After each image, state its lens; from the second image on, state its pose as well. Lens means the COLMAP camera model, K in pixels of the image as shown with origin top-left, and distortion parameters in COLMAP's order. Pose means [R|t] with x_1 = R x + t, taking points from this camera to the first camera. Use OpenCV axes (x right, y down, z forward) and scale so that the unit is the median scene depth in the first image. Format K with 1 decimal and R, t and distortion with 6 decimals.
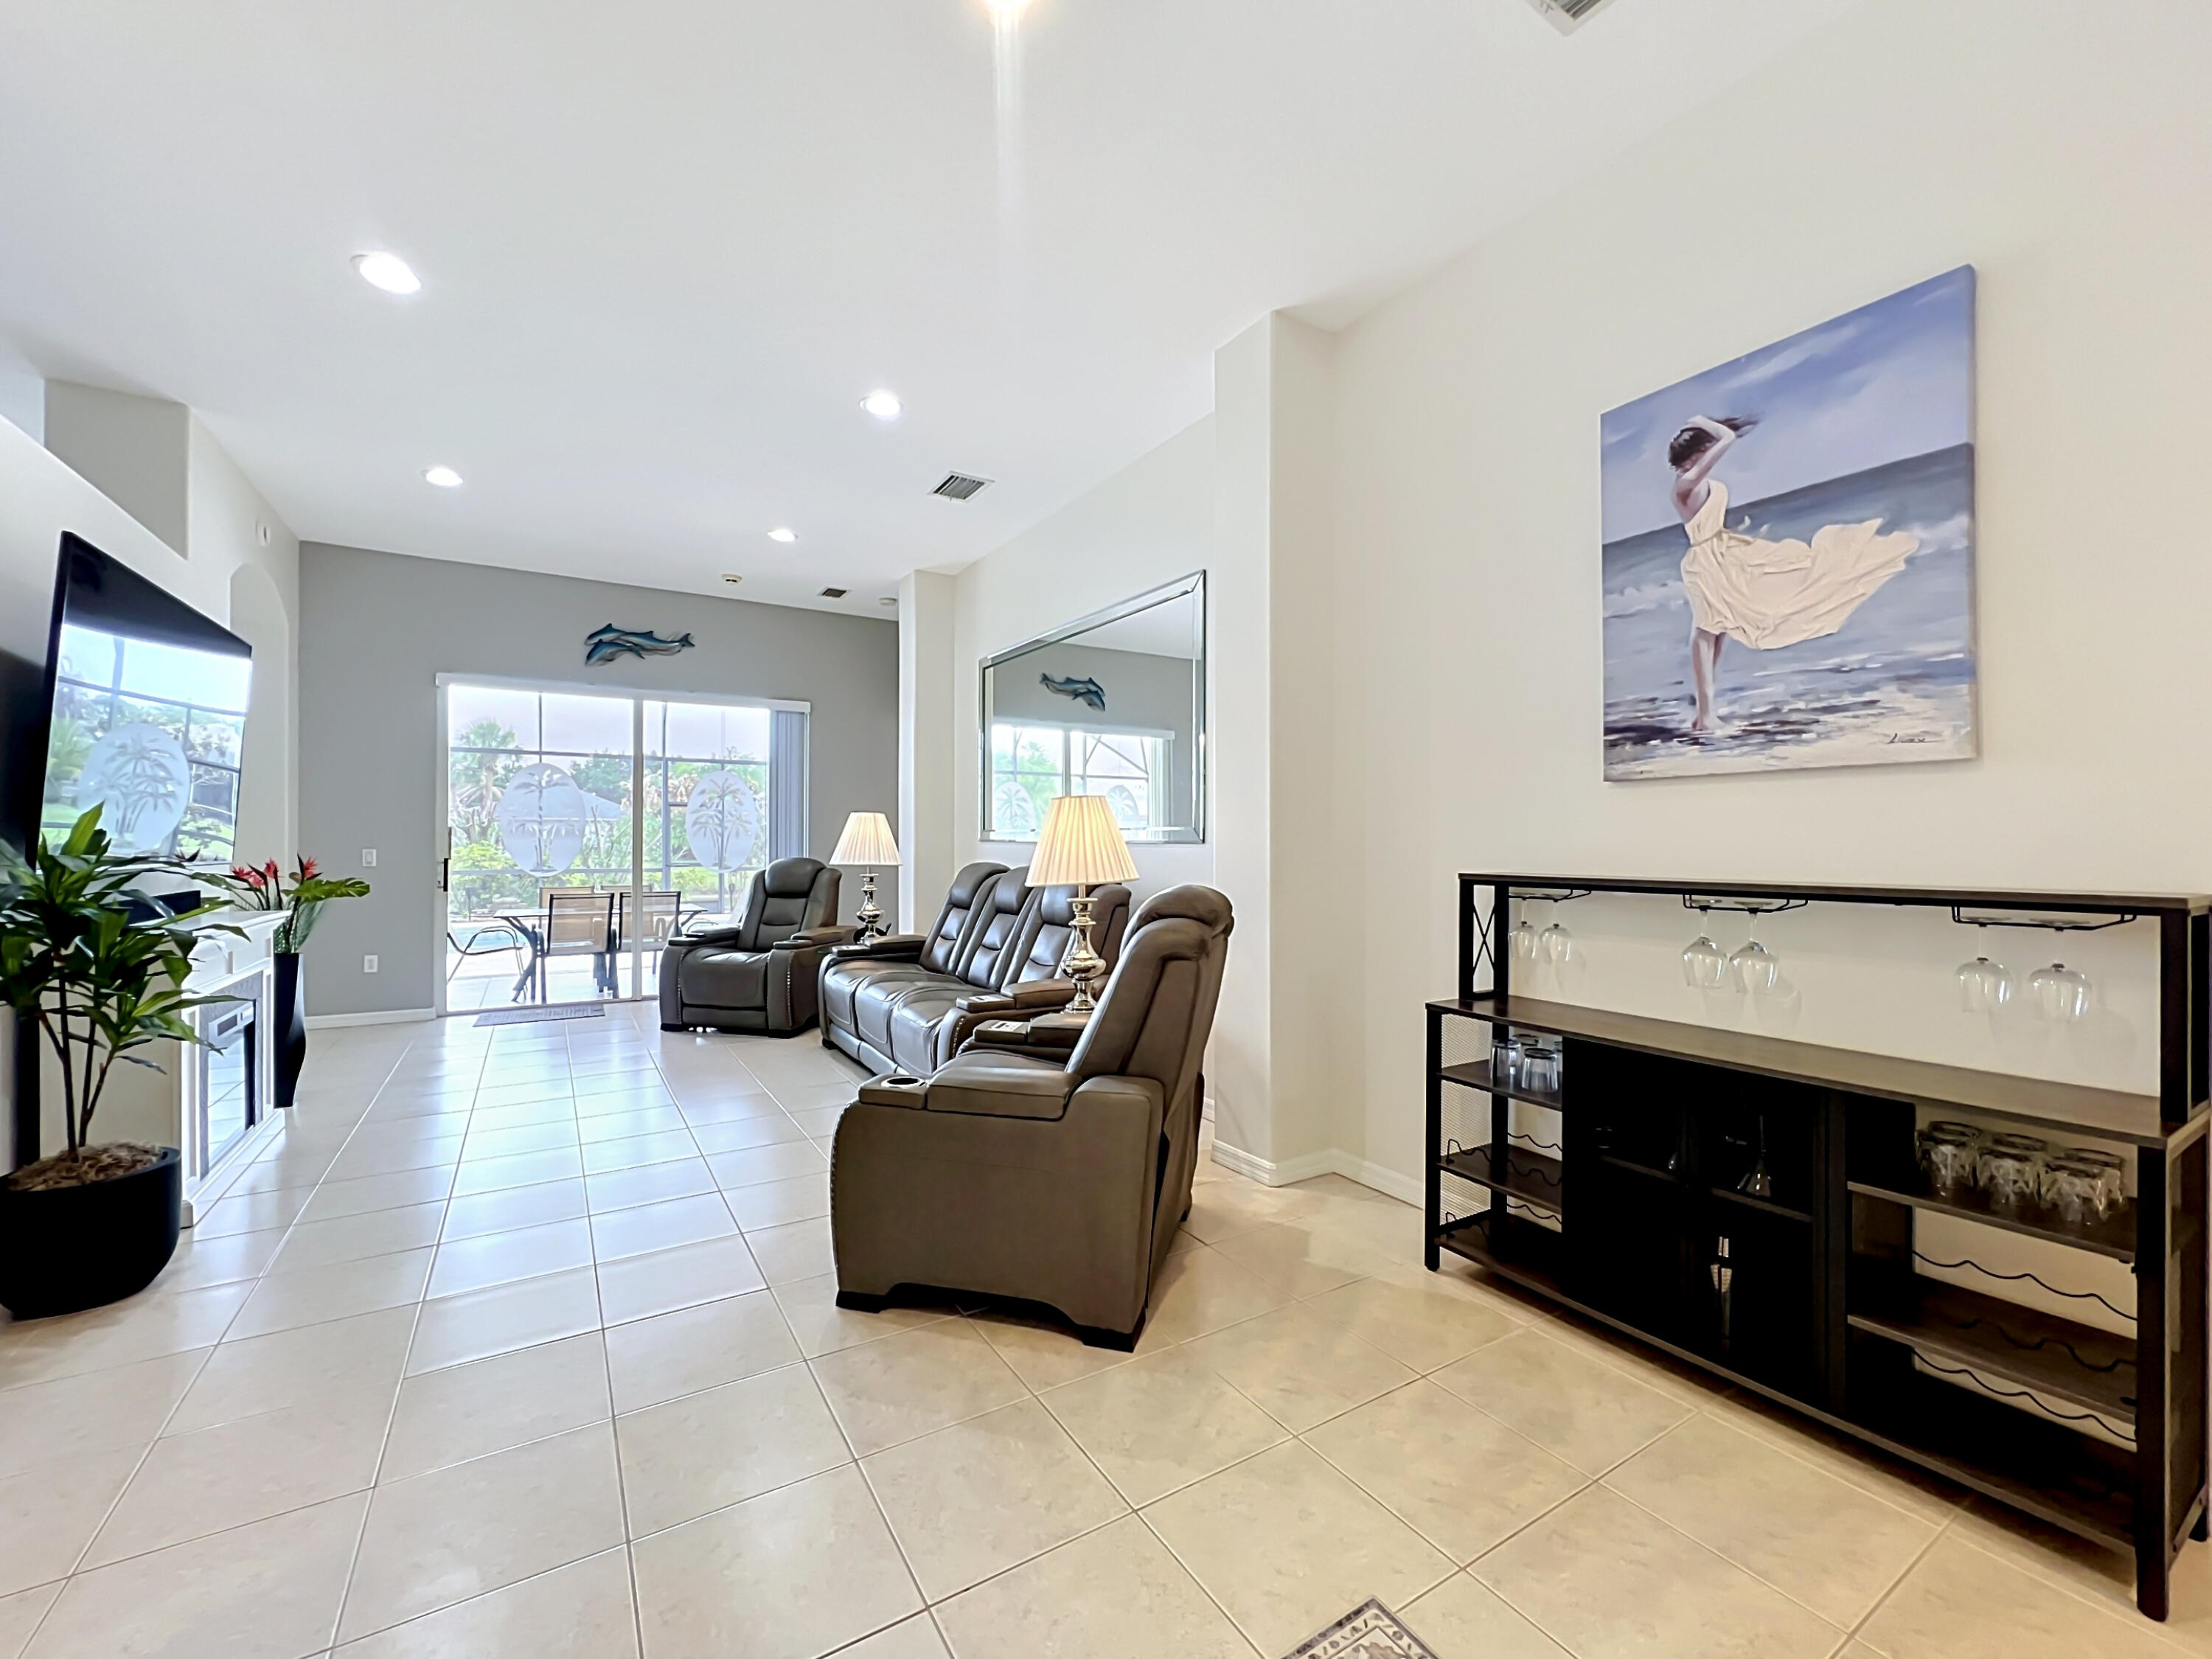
lens RADIAL K [[904.9, 0, 1099.7], [0, 904.9, 838.9], [0, 0, 1]] dist [-0.000850, -0.000149]
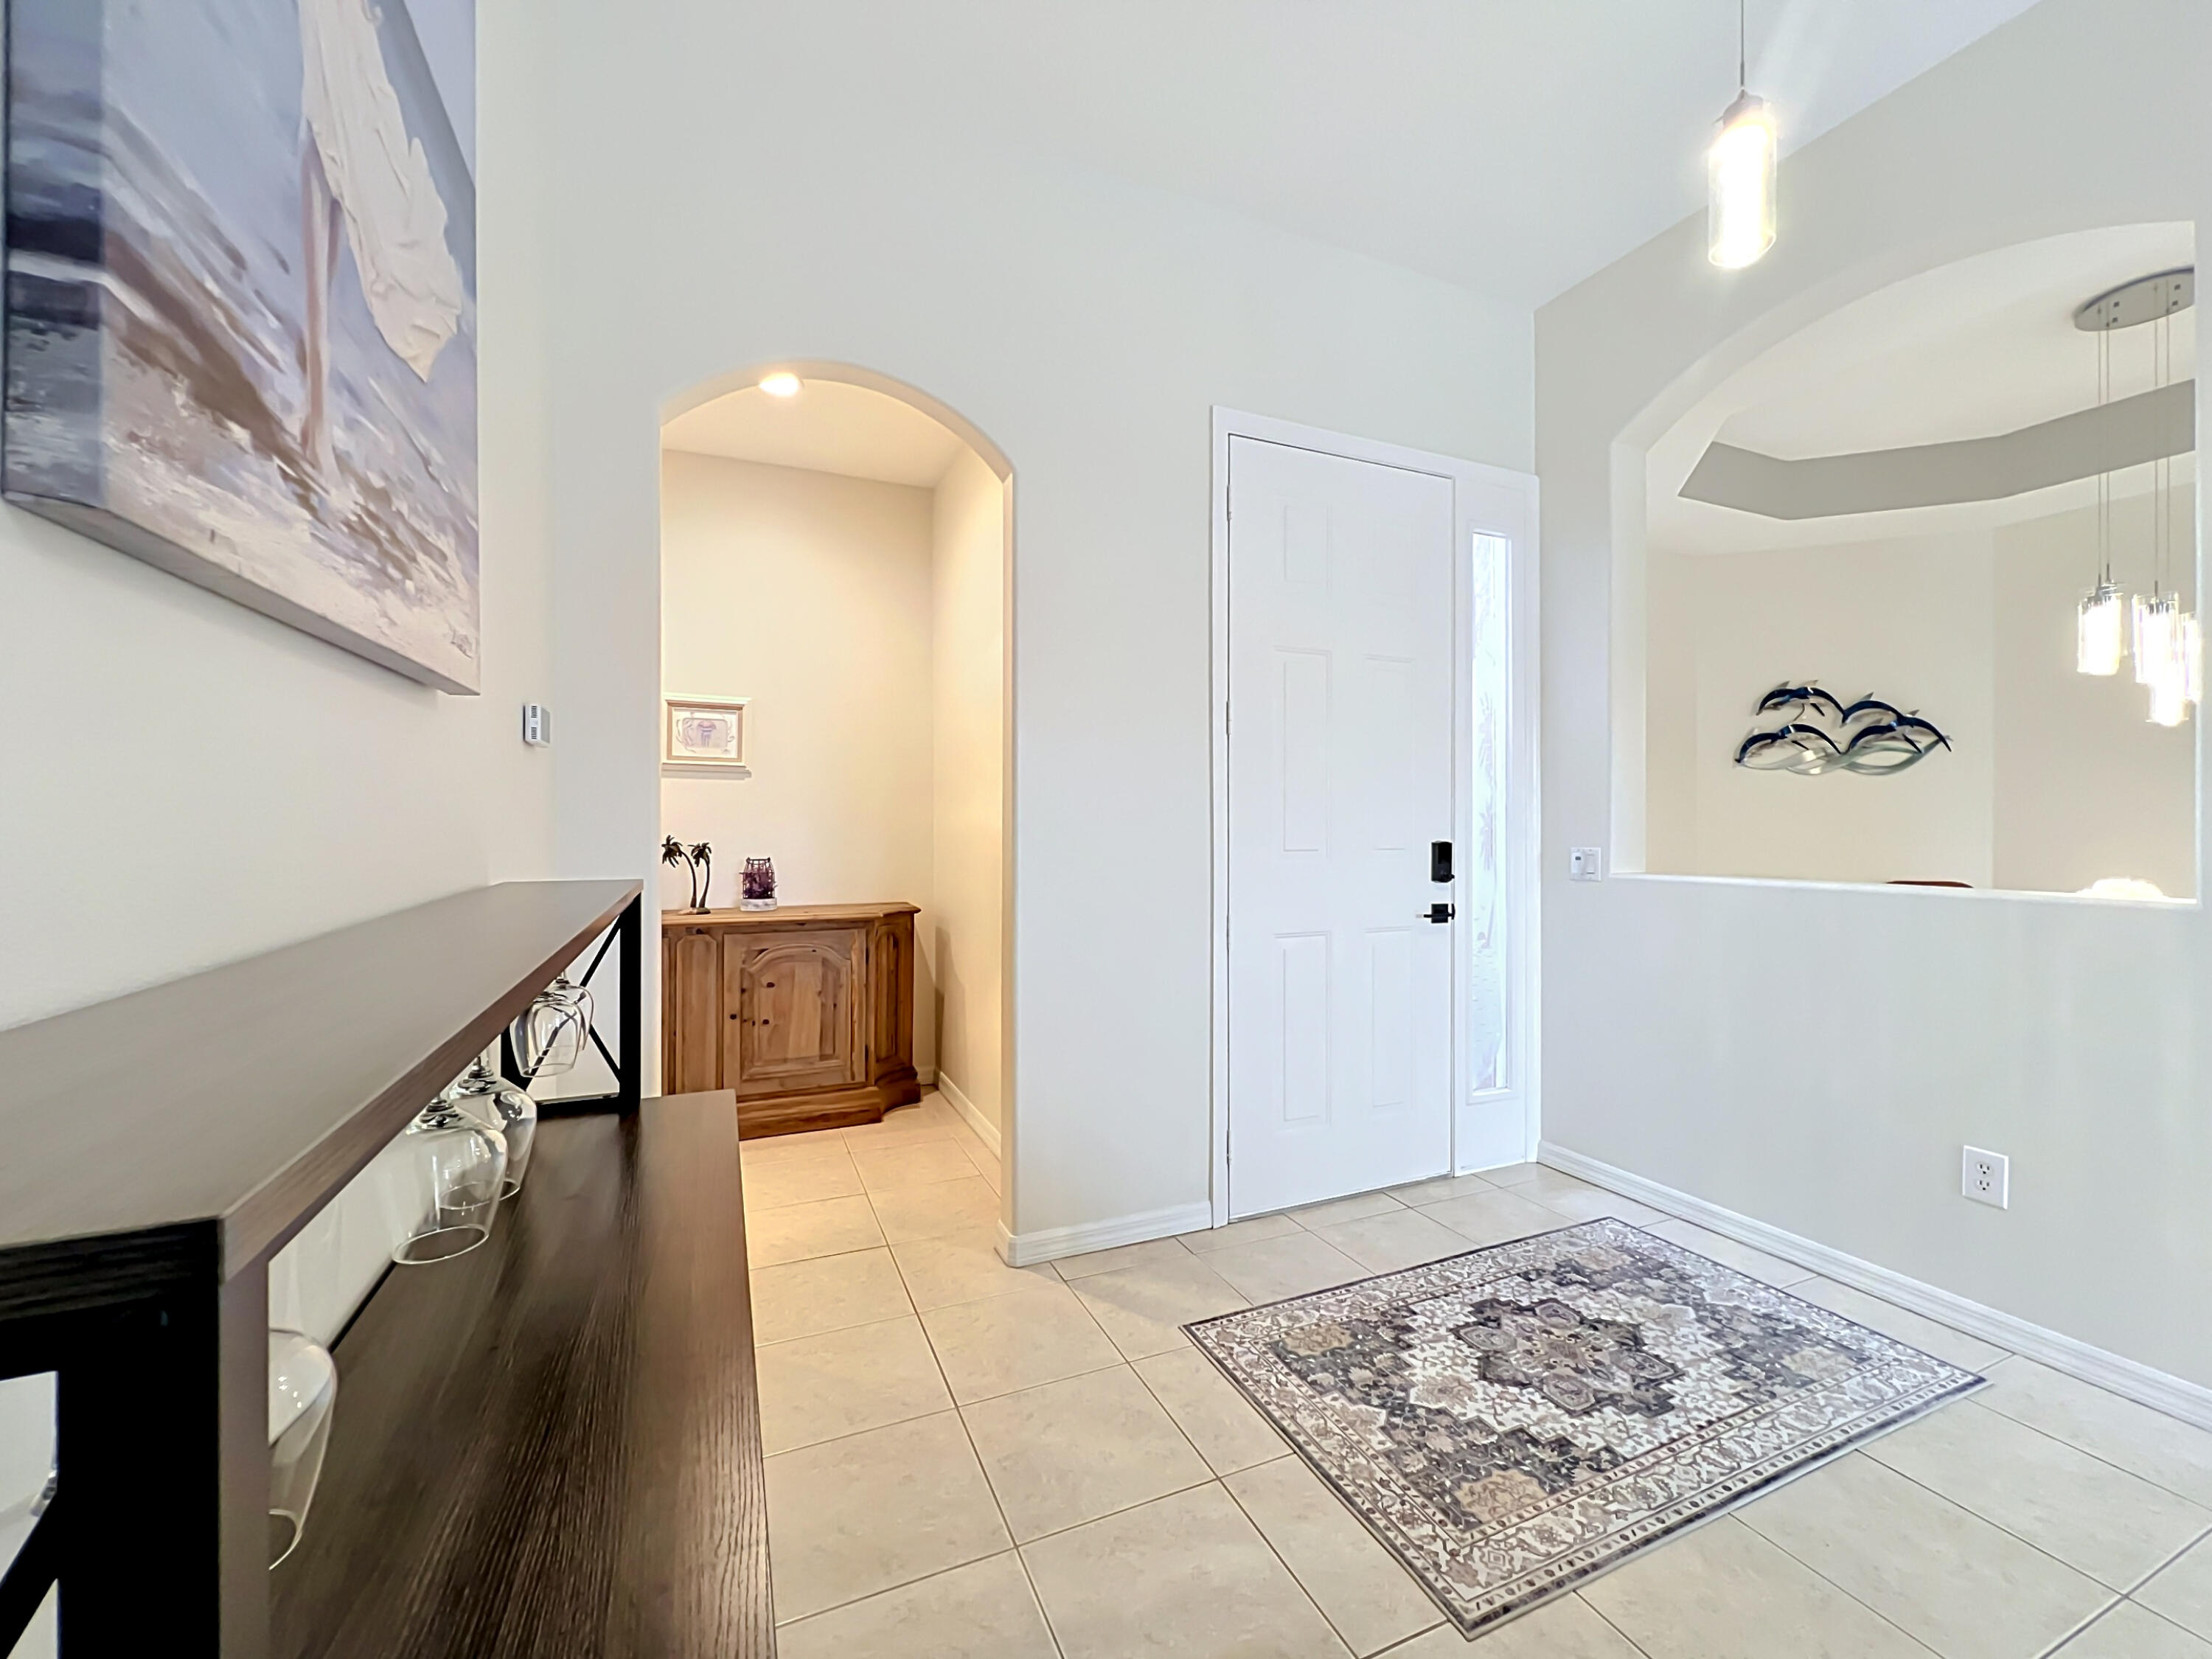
lens RADIAL K [[904.8, 0, 1102.8], [0, 904.8, 826.5], [0, 0, 1]] dist [-0.001689, 0.000040]
pose [[-0.991628, 0.000954, 0.129121, 0.374012], [0.001529, 0.999989, 0.004352, 0.001664], [-0.129115, 0.004513, -0.991619, 1.323955]]
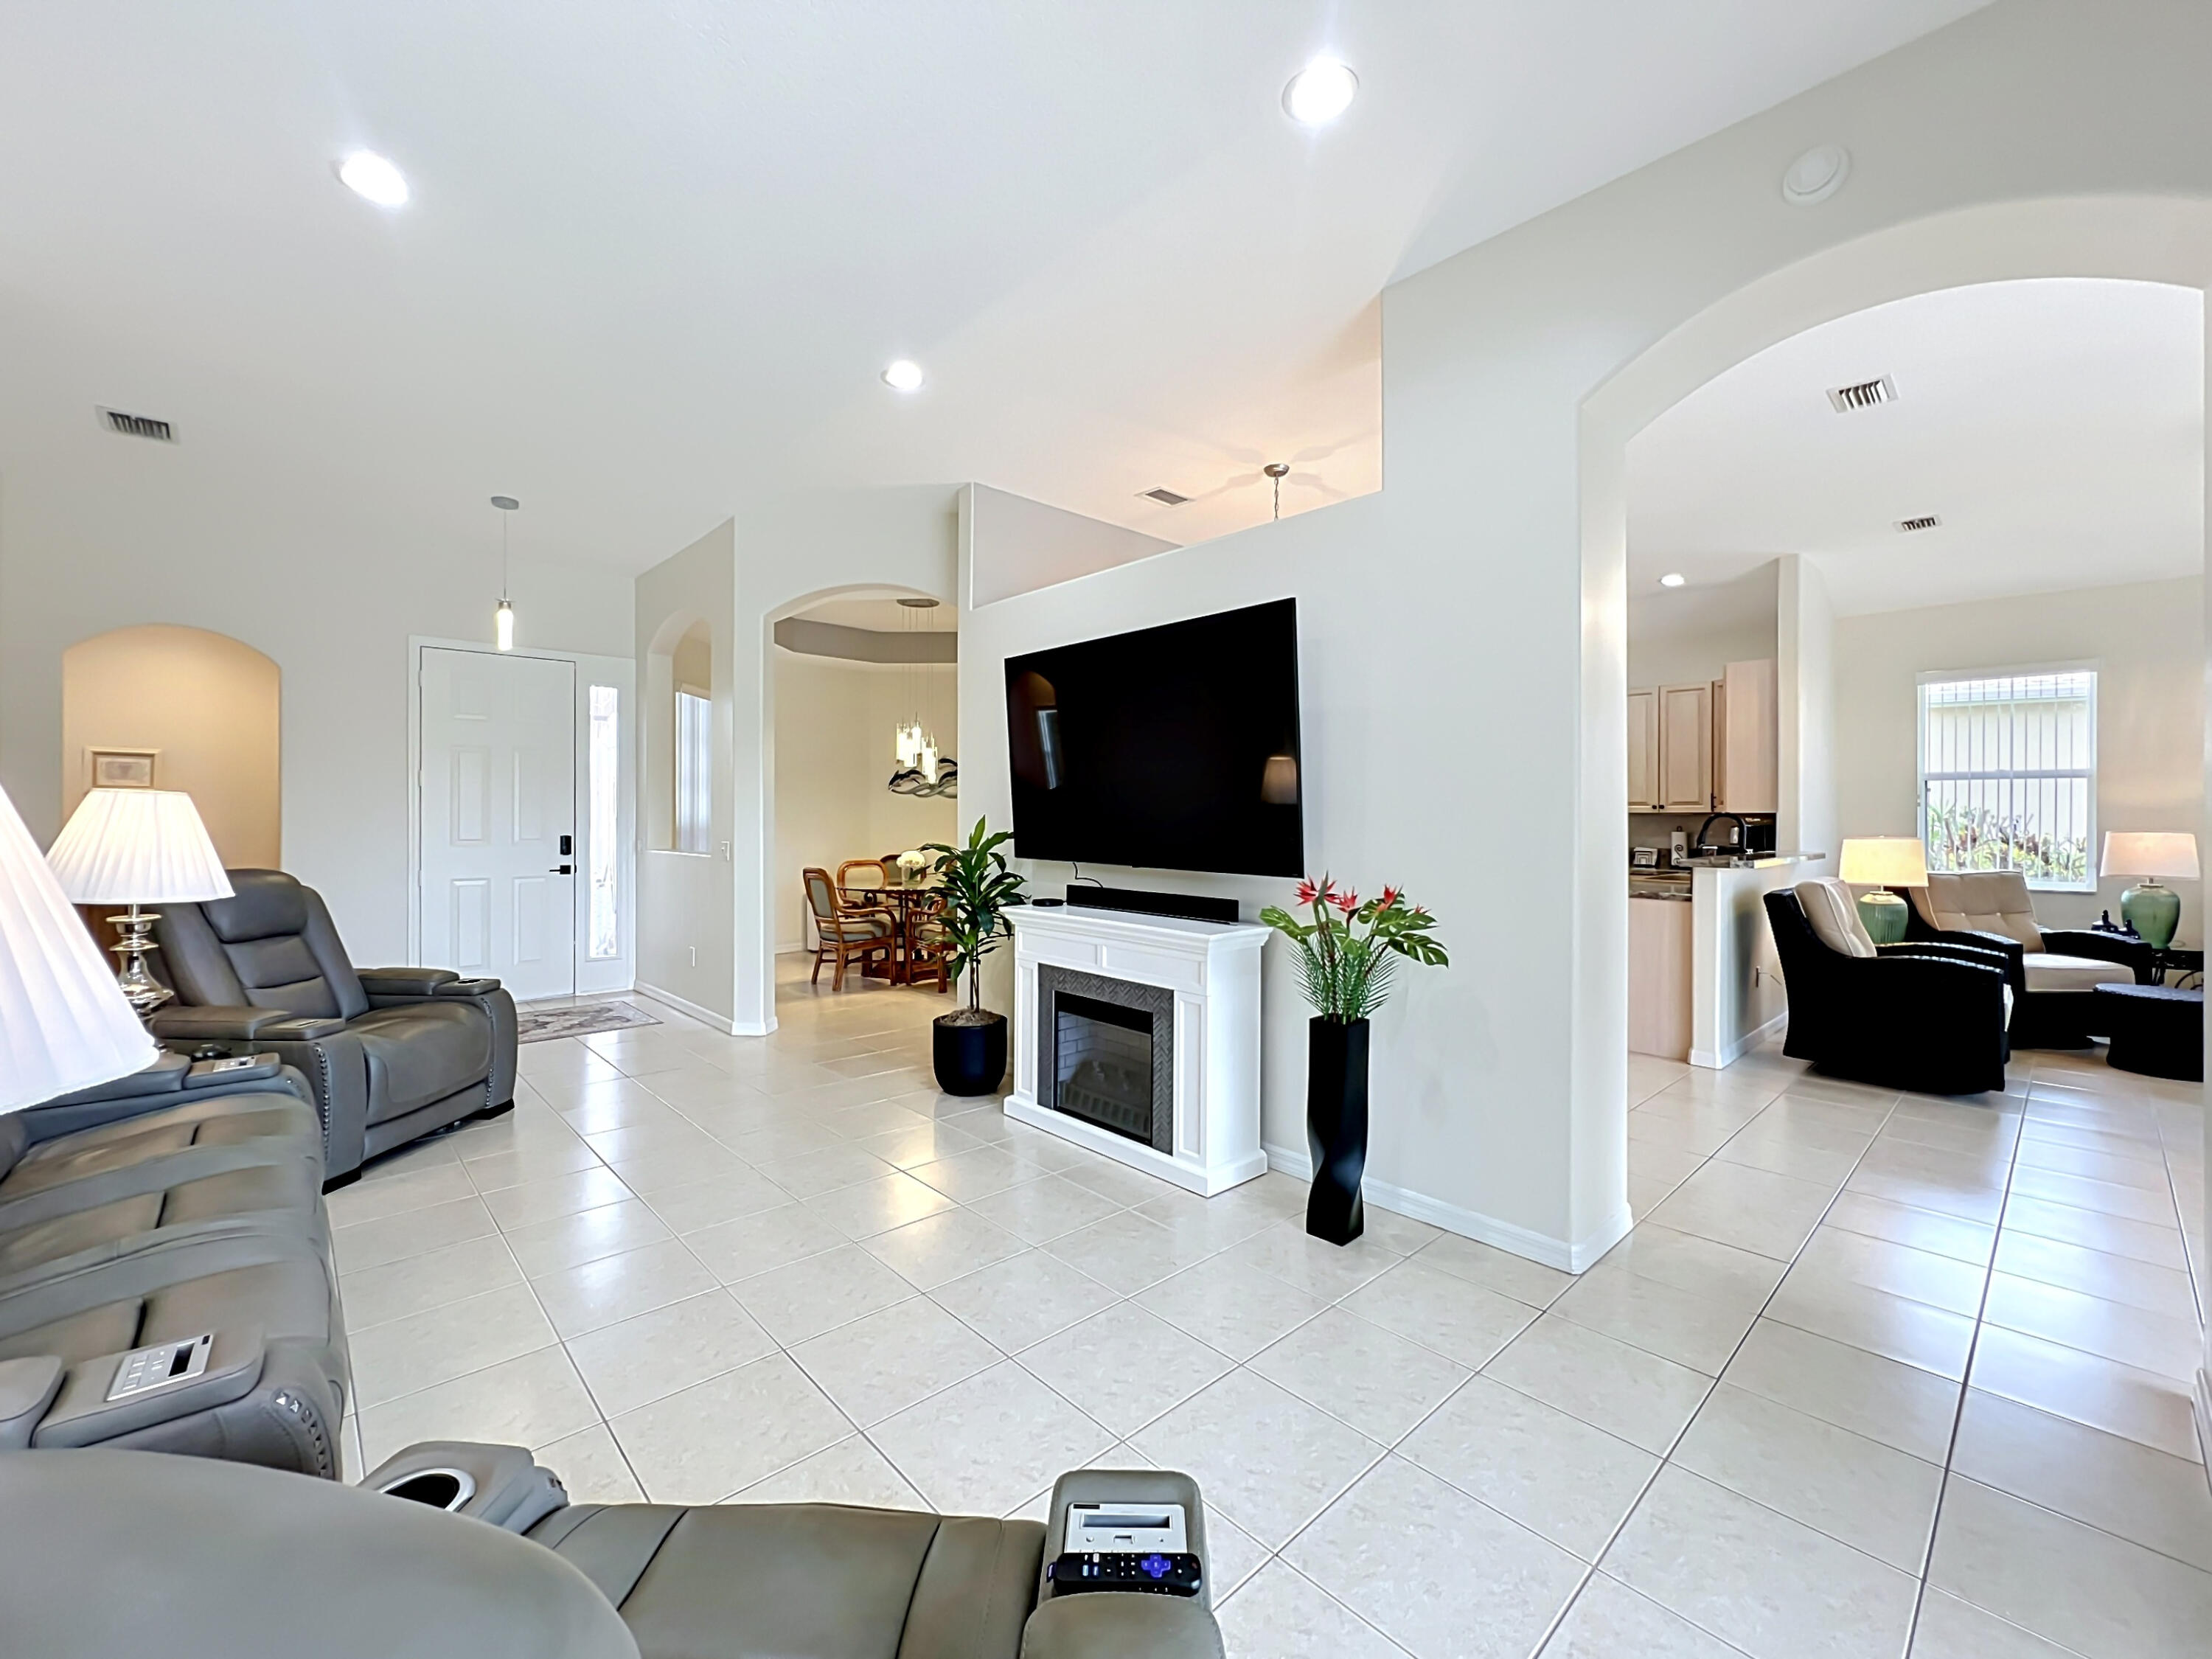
lens RADIAL K [[907.7, 0, 1103.0], [0, 907.7, 815.3], [0, 0, 1]] dist [-0.001976, -0.000317]
pose [[-0.979641, -0.003503, -0.200727, -1.101417], [-0.004232, 0.999986, 0.003203, -0.051241], [0.200713, 0.003988, -0.979642, 3.127988]]
